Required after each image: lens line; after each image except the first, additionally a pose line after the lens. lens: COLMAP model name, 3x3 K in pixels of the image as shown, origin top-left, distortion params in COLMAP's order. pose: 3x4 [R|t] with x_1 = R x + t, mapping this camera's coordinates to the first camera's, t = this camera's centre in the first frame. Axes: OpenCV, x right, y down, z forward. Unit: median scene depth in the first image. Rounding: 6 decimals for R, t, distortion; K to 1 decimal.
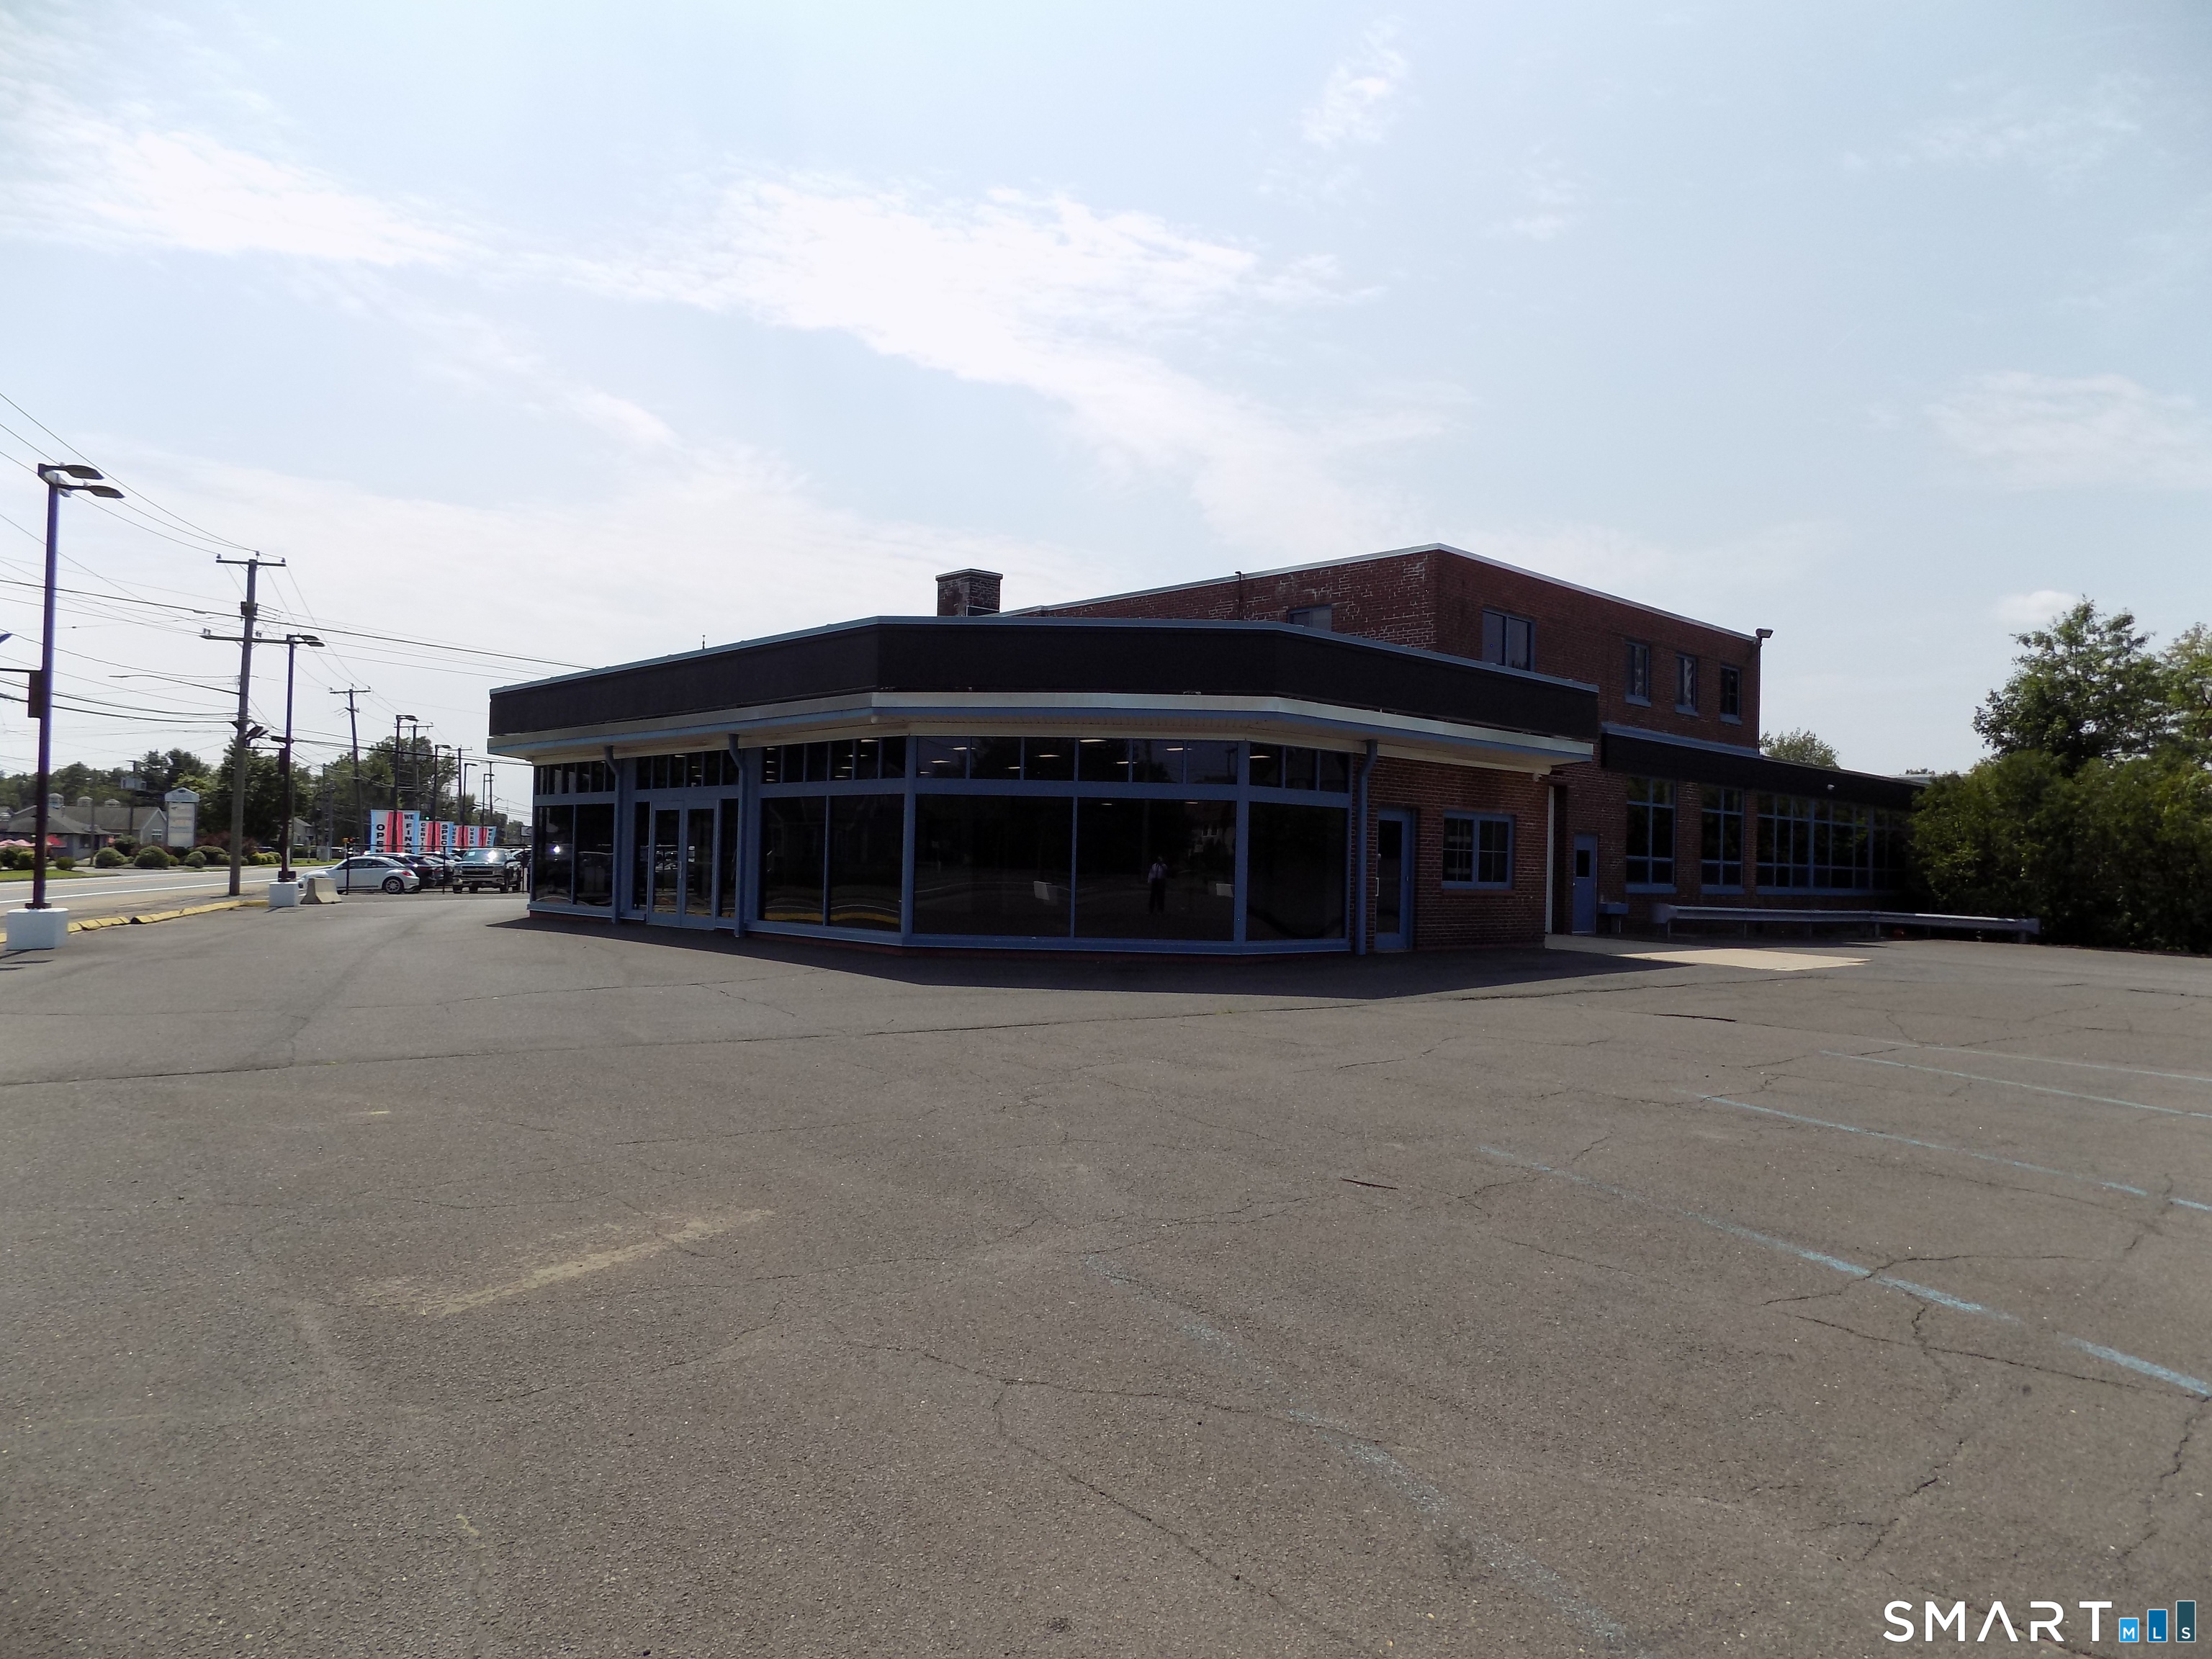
lens RADIAL K [[1492.2, 0, 1106.0], [0, 1492.2, 965.8], [0, 0, 1]] dist [-0.095211, 0.065757]
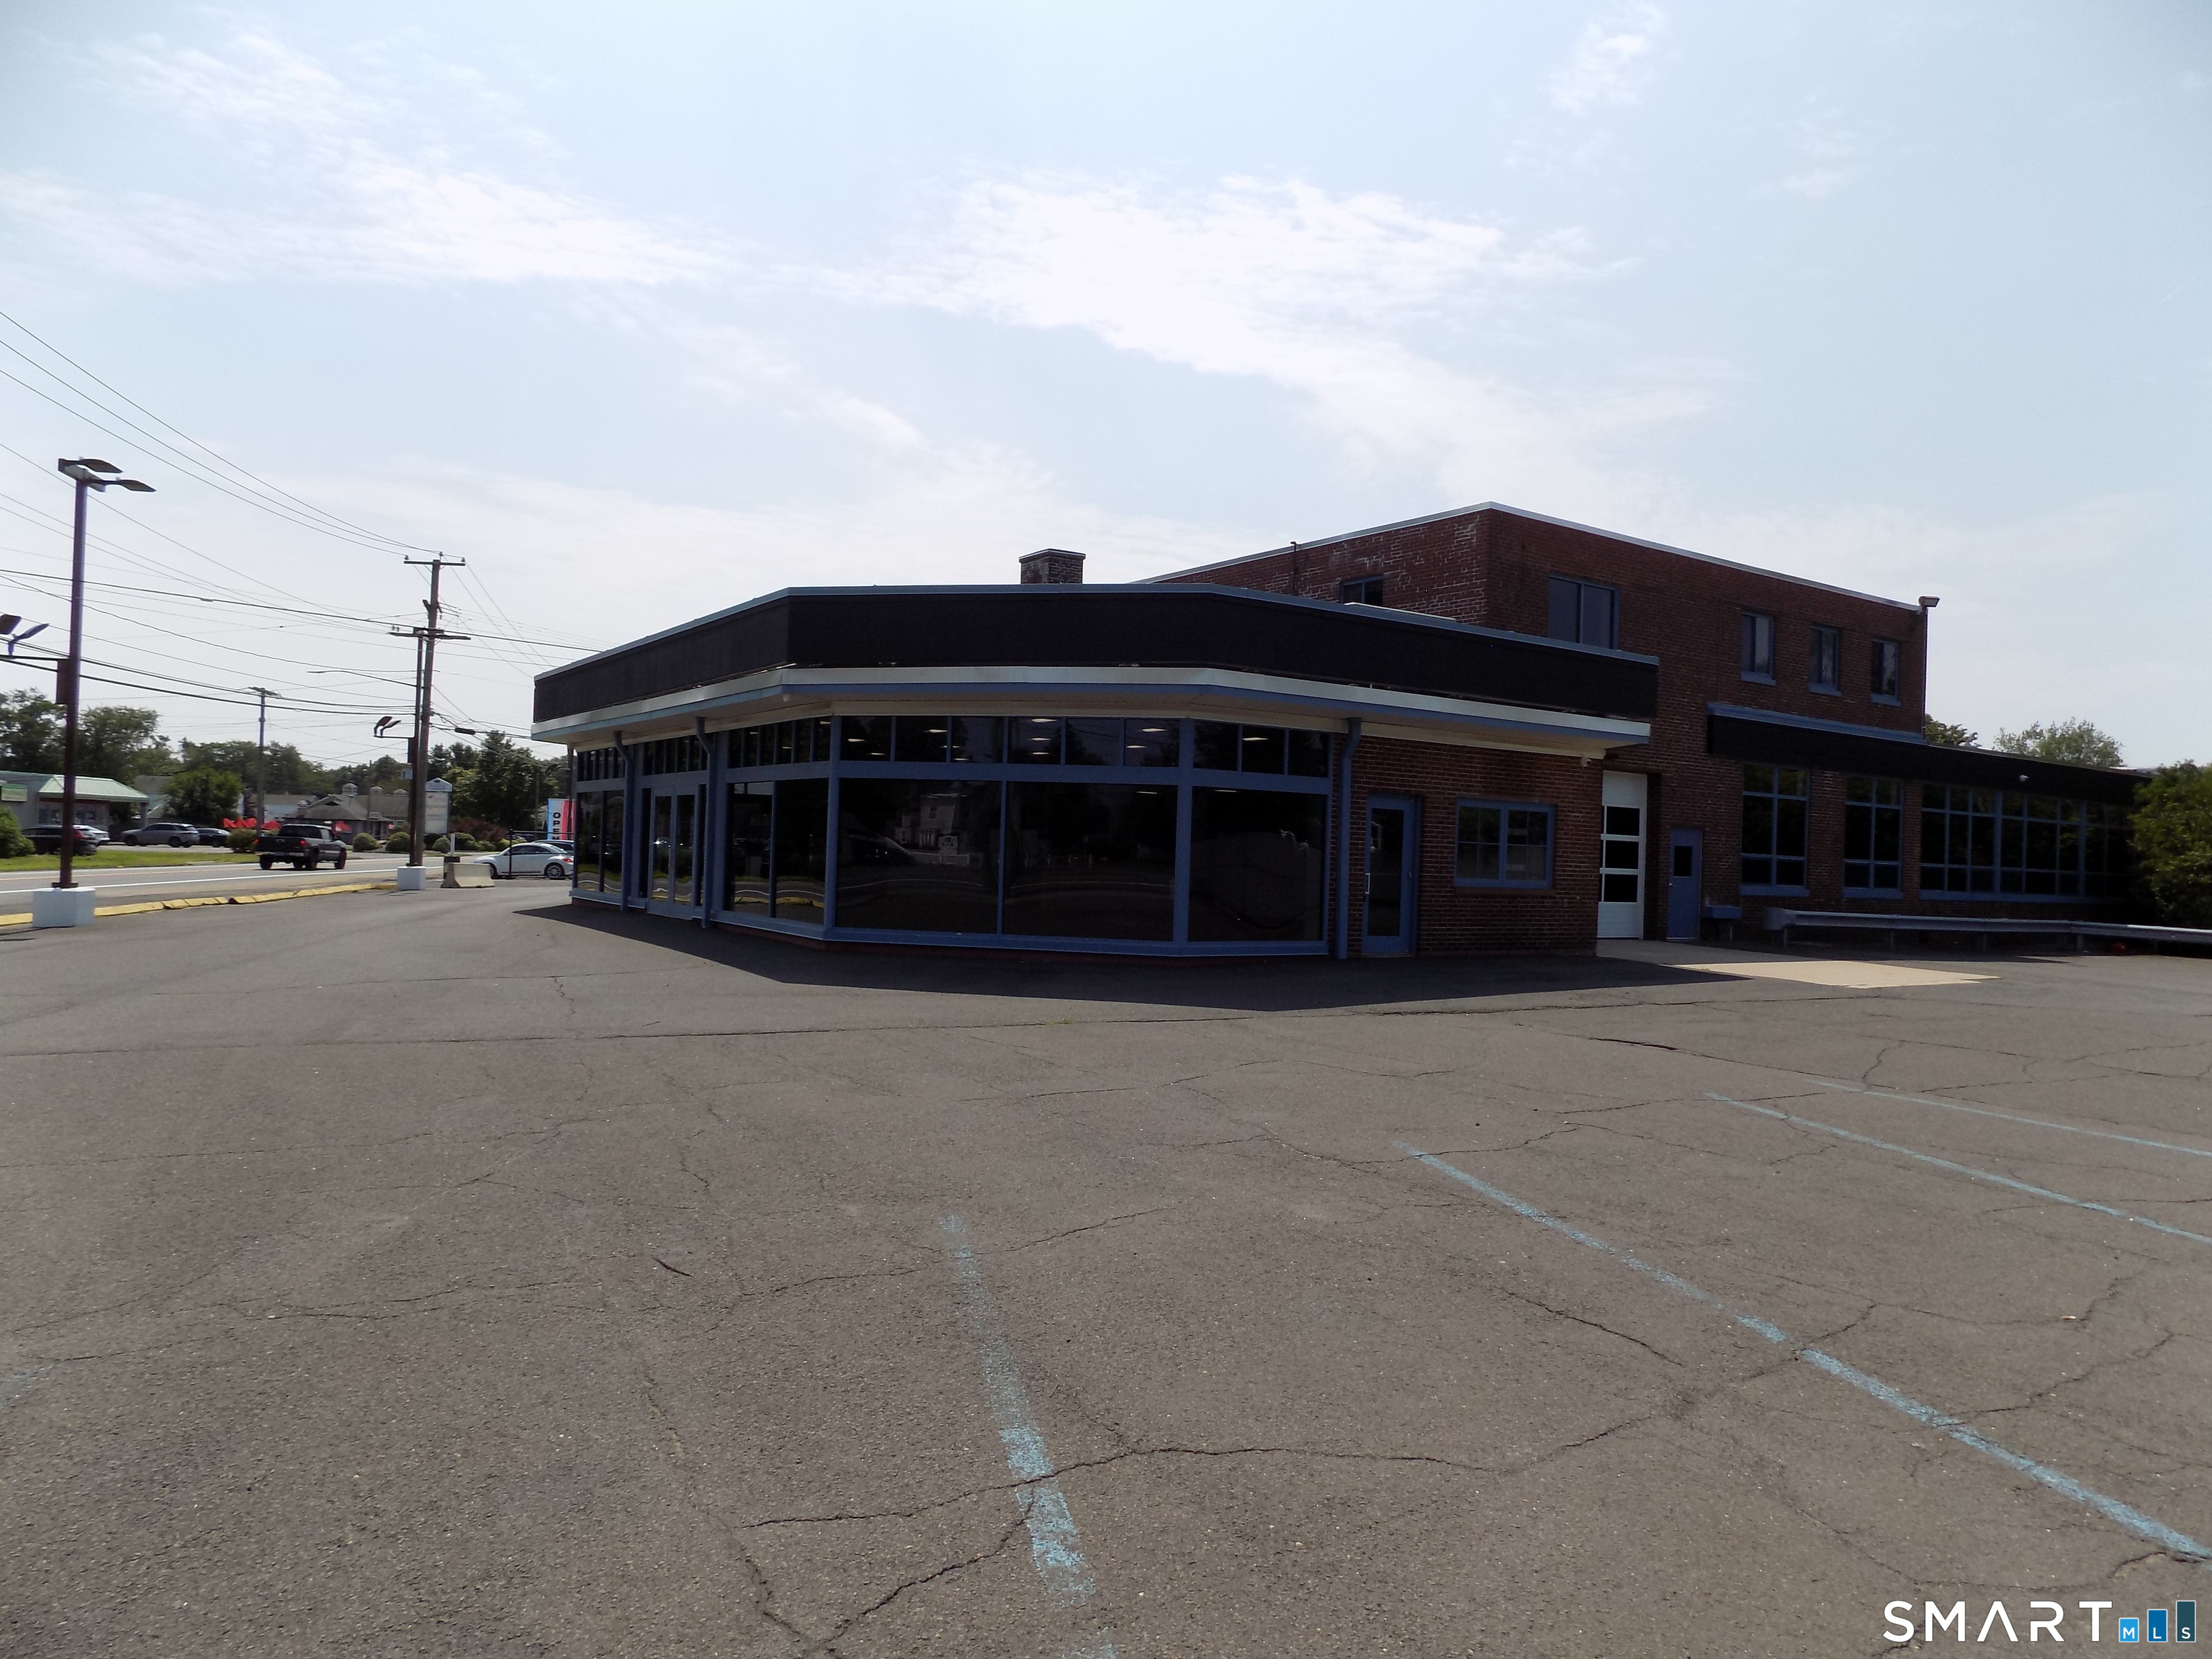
lens RADIAL K [[1471.6, 0, 1157.7], [0, 1471.6, 971.5], [0, 0, 1]] dist [-0.096673, 0.072374]
pose [[0.986365, 0.022736, -0.162991, 0.131730], [-0.021452, 0.999723, 0.009639, -0.003864], [0.163165, -0.006011, 0.986580, 0.070787]]
